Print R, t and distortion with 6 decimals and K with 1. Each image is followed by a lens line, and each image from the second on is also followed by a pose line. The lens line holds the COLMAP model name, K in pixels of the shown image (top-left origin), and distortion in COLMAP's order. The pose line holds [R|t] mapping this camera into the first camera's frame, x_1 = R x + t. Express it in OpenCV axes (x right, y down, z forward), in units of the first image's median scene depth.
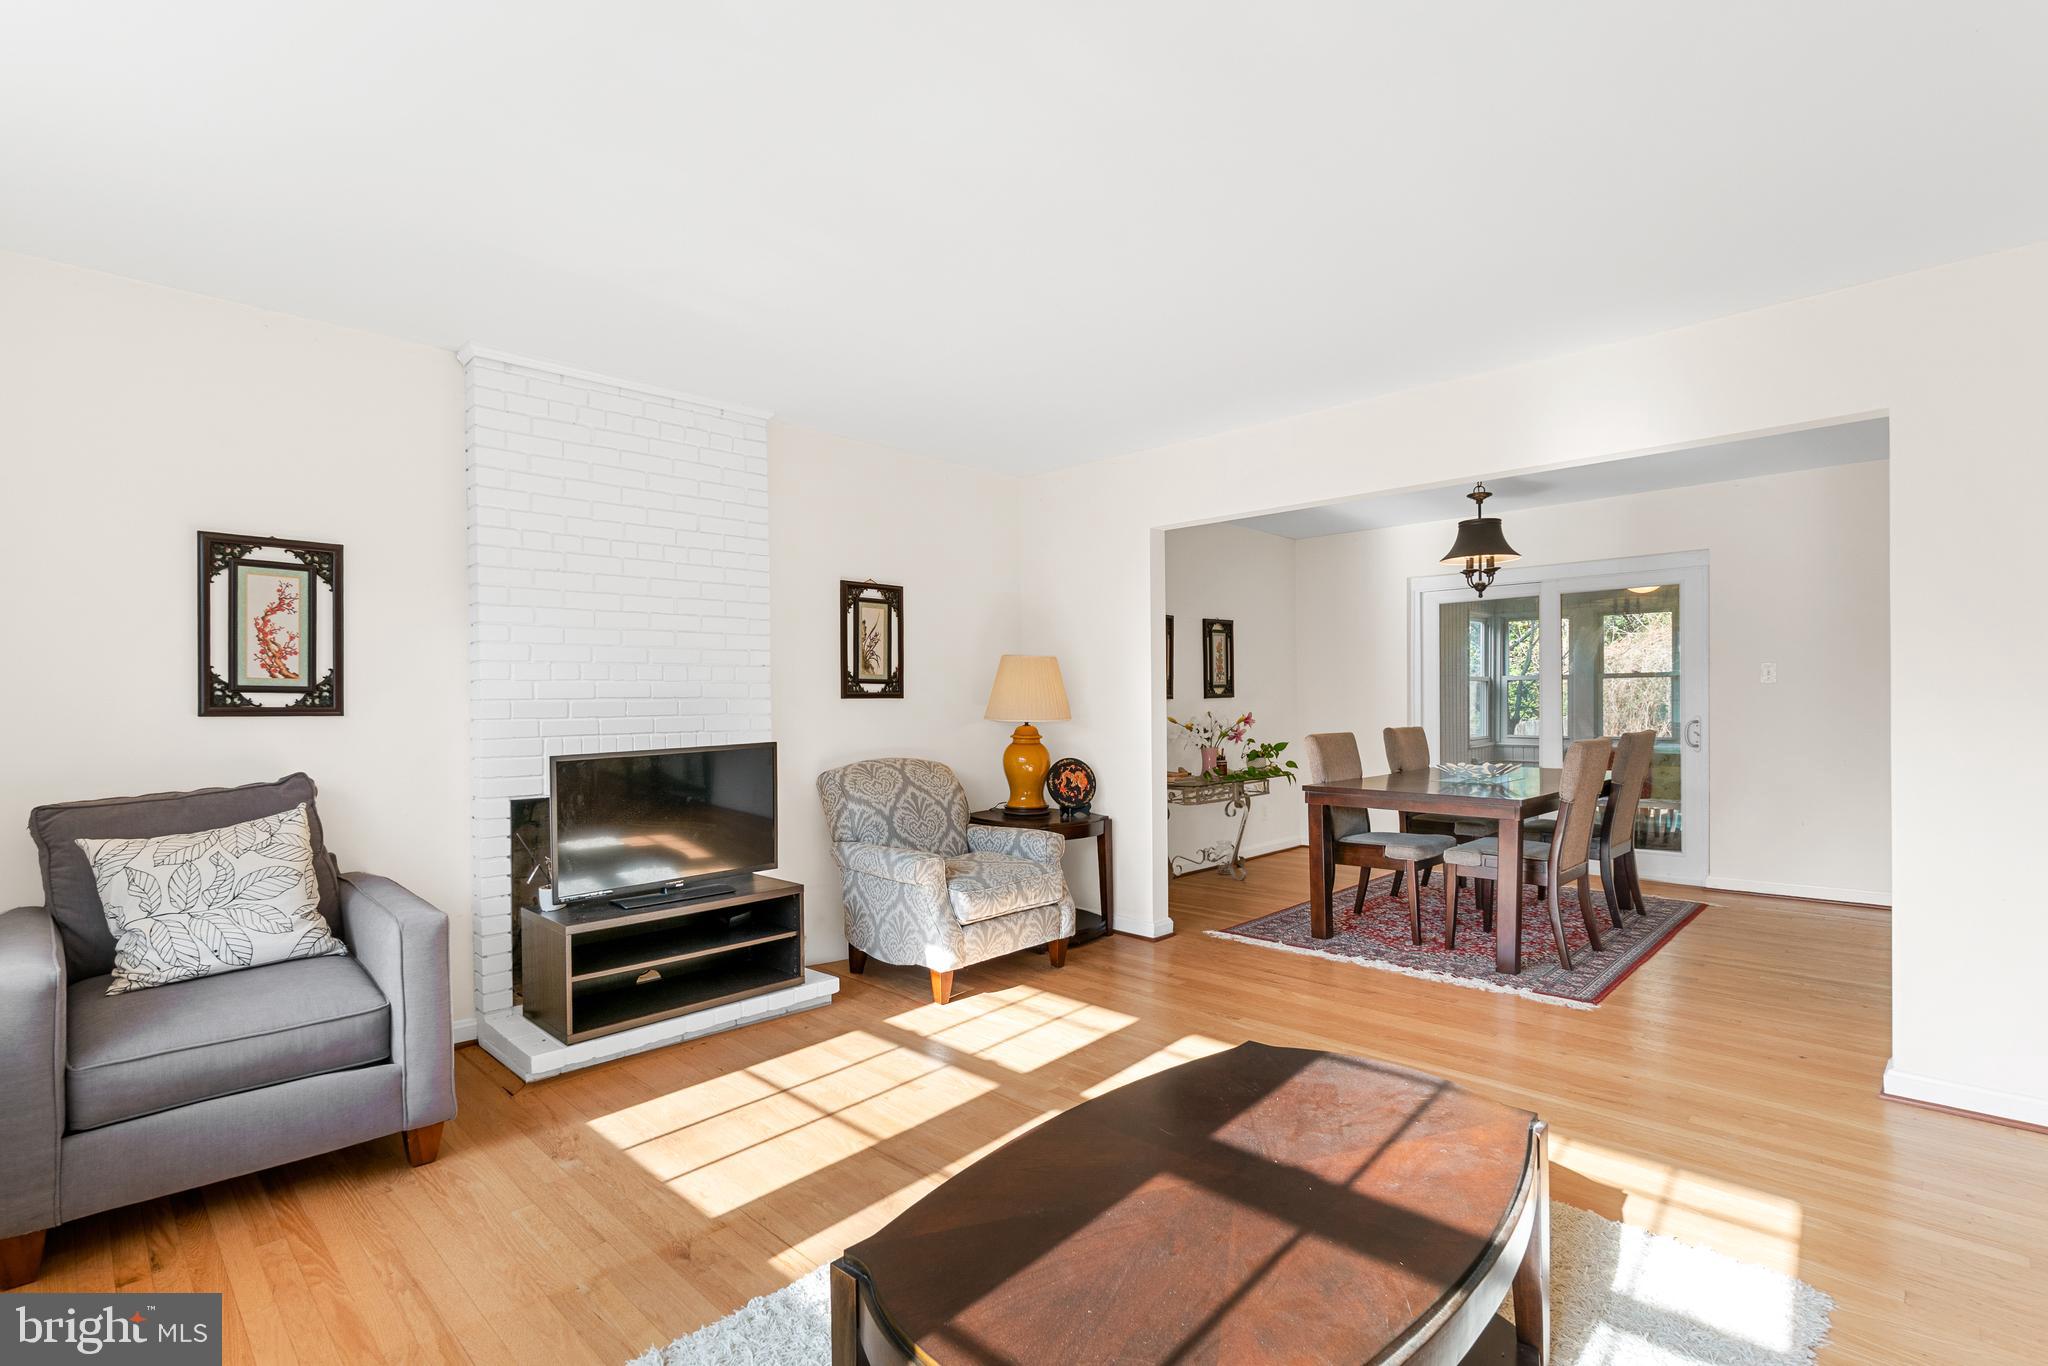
lens RADIAL K [[943.6, 0, 947.7], [0, 943.6, 703.5], [0, 0, 1]] dist [-0.003941, 0.000060]
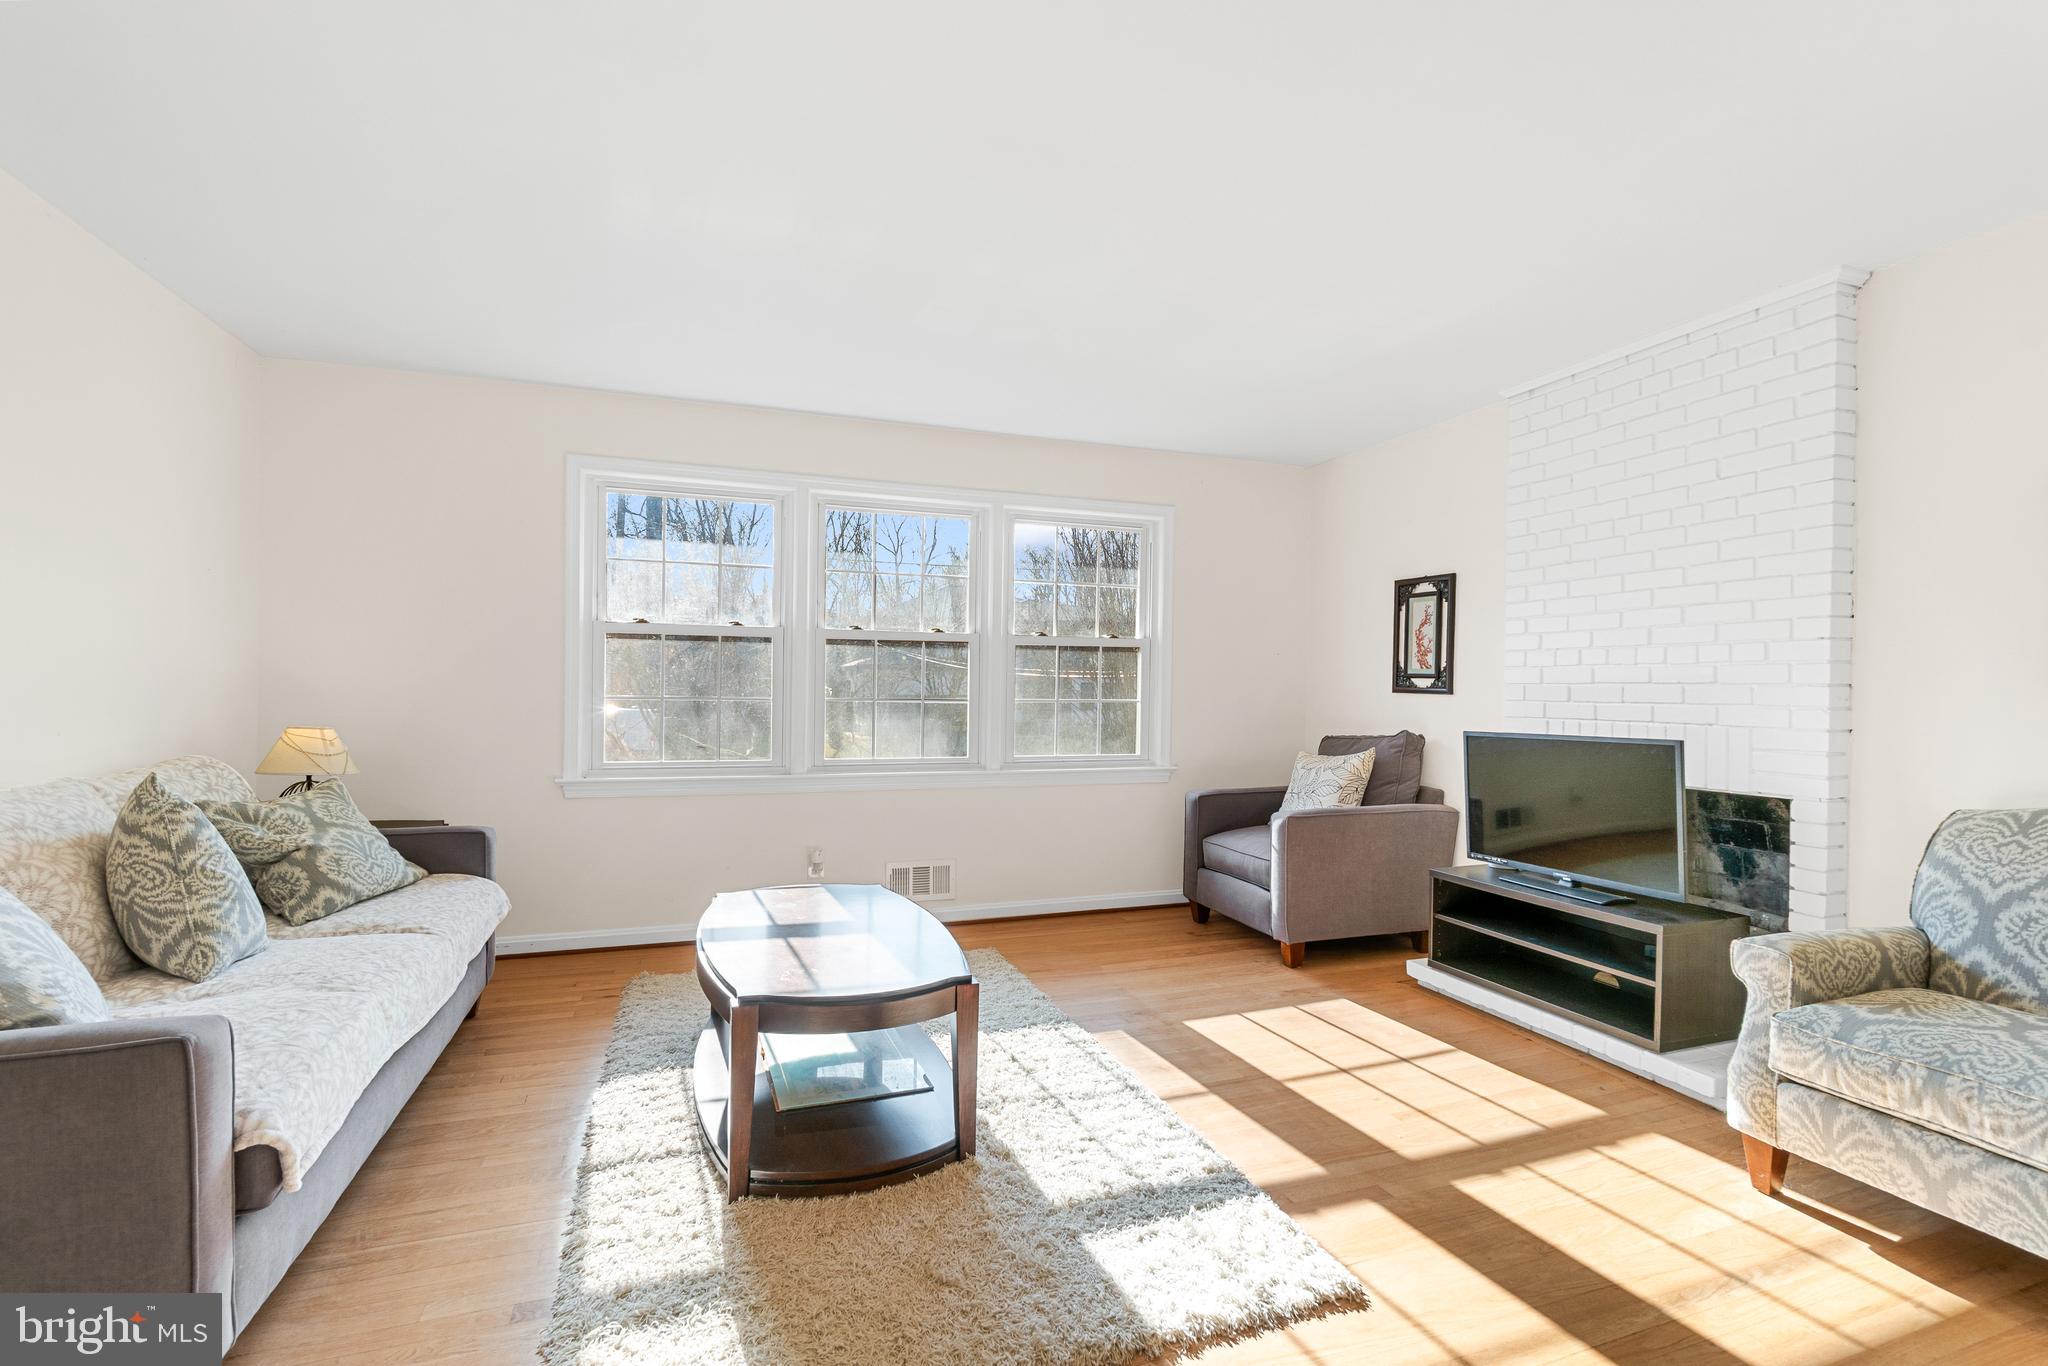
lens RADIAL K [[887.1, 0, 1017.7], [0, 887.1, 682.8], [0, 0, 1]] dist [-0.000522, -0.000196]
pose [[-0.387475, 0.010372, -0.921822, 0.713496], [0.000917, 0.999941, 0.010865, -0.016473], [0.921880, 0.003364, -0.387462, 0.780877]]
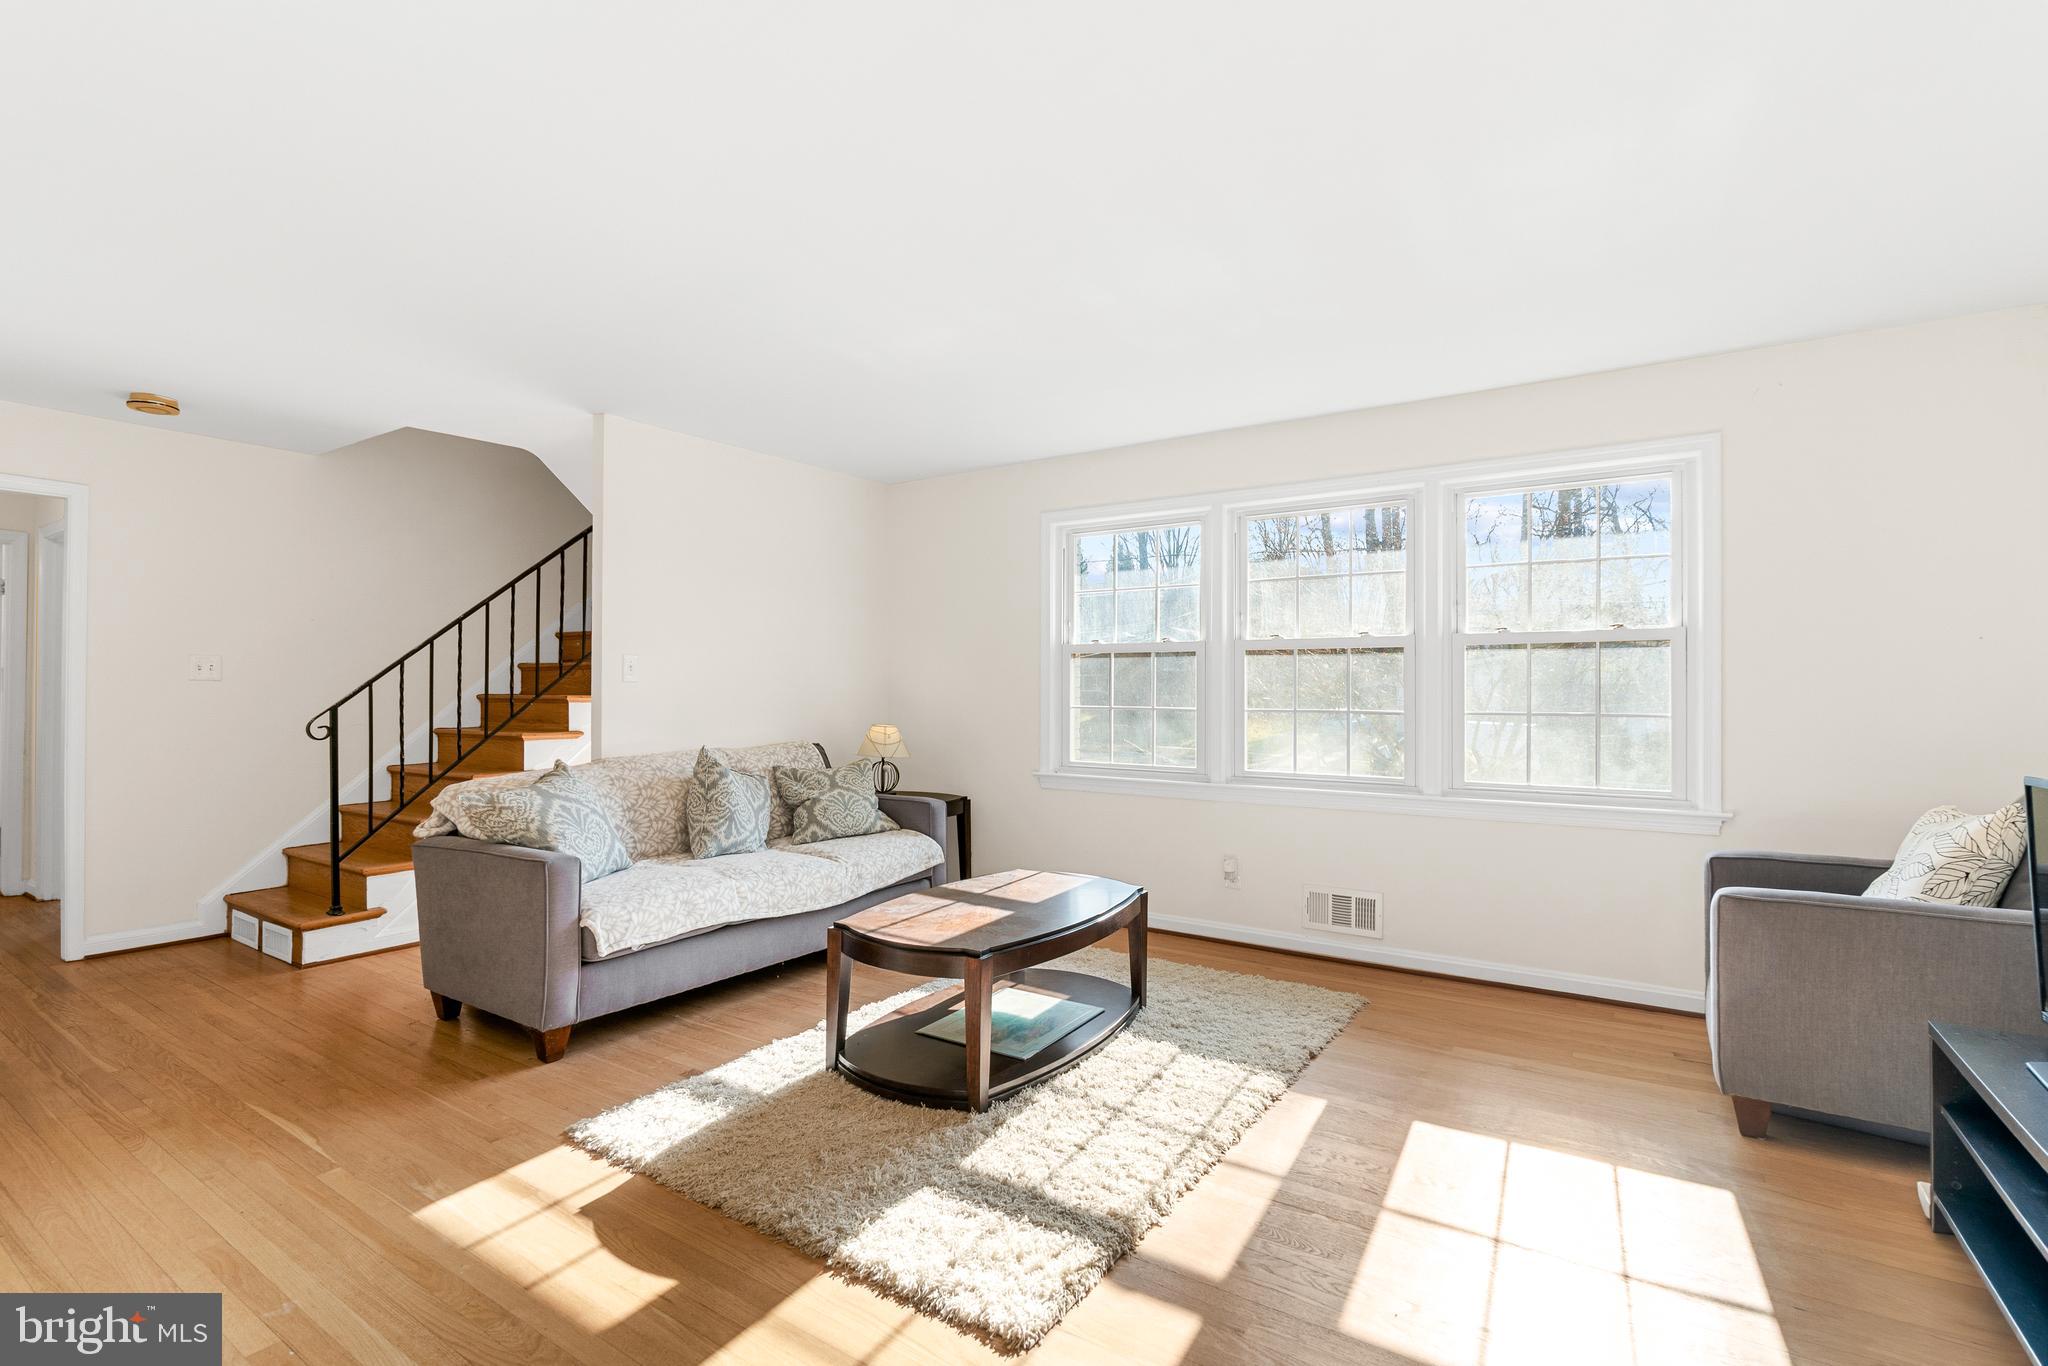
lens RADIAL K [[943.6, 0, 1038.7], [0, 943.6, 687.7], [0, 0, 1]] dist [-0.003941, 0.000060]
pose [[-0.966315, 0.012634, -0.257054, 0.317013], [0.015057, 0.999859, -0.007462, -0.007109], [0.256923, -0.011081, -0.966368, 1.222807]]
